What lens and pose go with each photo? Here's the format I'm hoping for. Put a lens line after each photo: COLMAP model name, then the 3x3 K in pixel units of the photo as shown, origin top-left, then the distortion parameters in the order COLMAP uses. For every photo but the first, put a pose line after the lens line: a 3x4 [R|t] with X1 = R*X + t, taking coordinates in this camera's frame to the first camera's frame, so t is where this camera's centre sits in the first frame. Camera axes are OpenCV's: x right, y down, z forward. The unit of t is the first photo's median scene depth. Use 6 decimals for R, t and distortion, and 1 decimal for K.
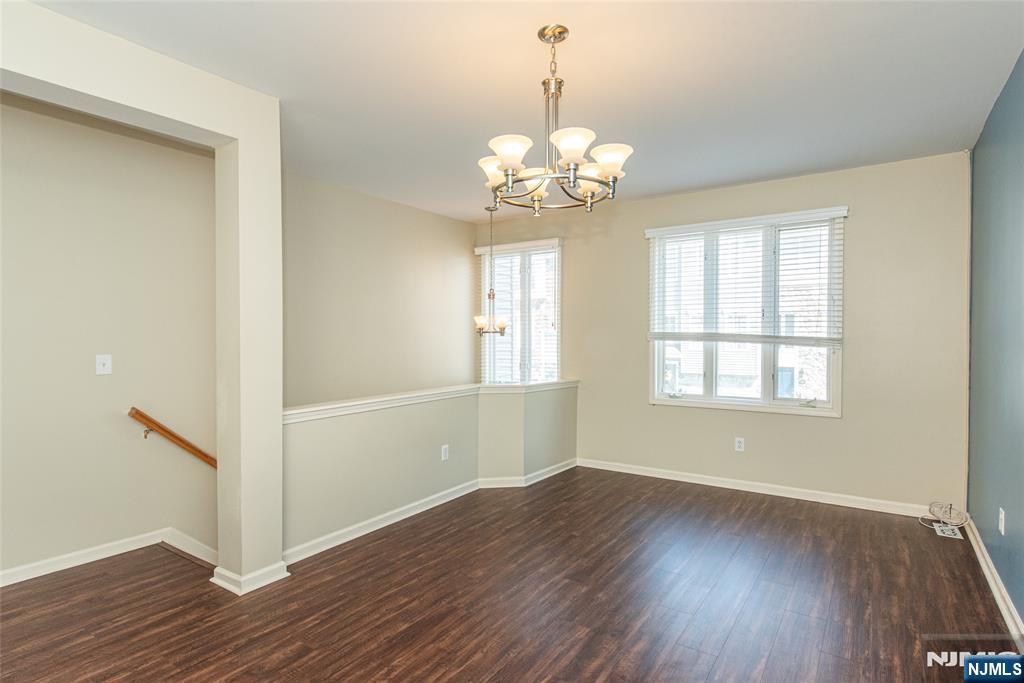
lens RADIAL K [[535.1, 0, 511.9], [0, 535.1, 339.3], [0, 0, 1]] dist [0.002906, -0.000489]
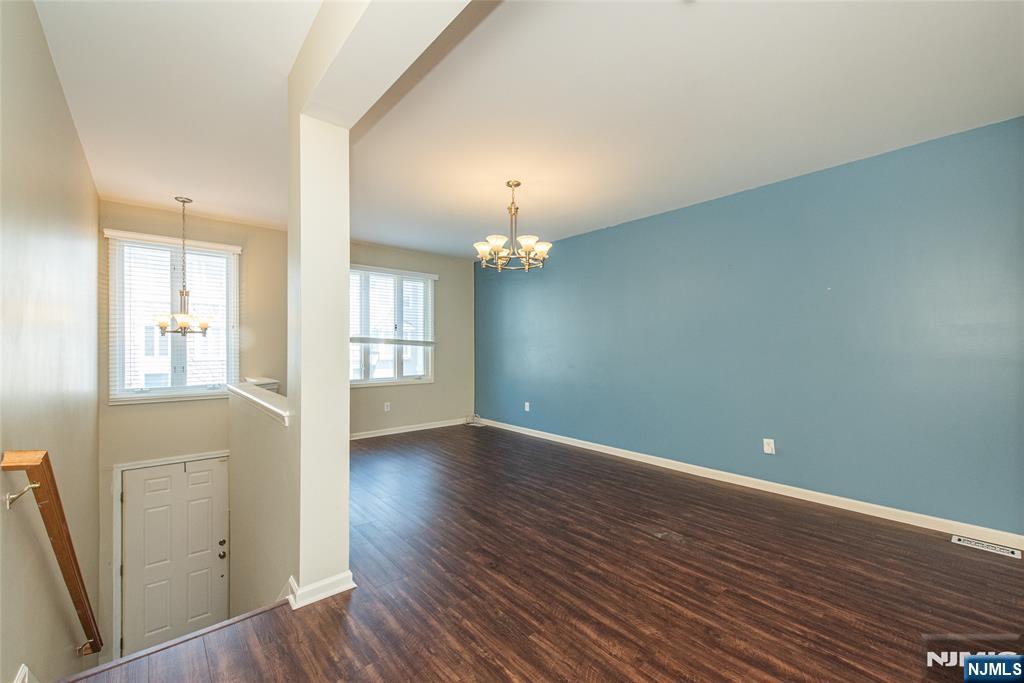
lens RADIAL K [[418.4, 0, 512.7], [0, 418.4, 347.3], [0, 0, 1]] dist [-0.002678, -0.000764]
pose [[0.249515, 0.003714, 0.968364, -0.729892], [0.002386, 0.999987, -0.004450, 0.022559], [-0.968368, 0.003421, 0.249503, 0.318937]]
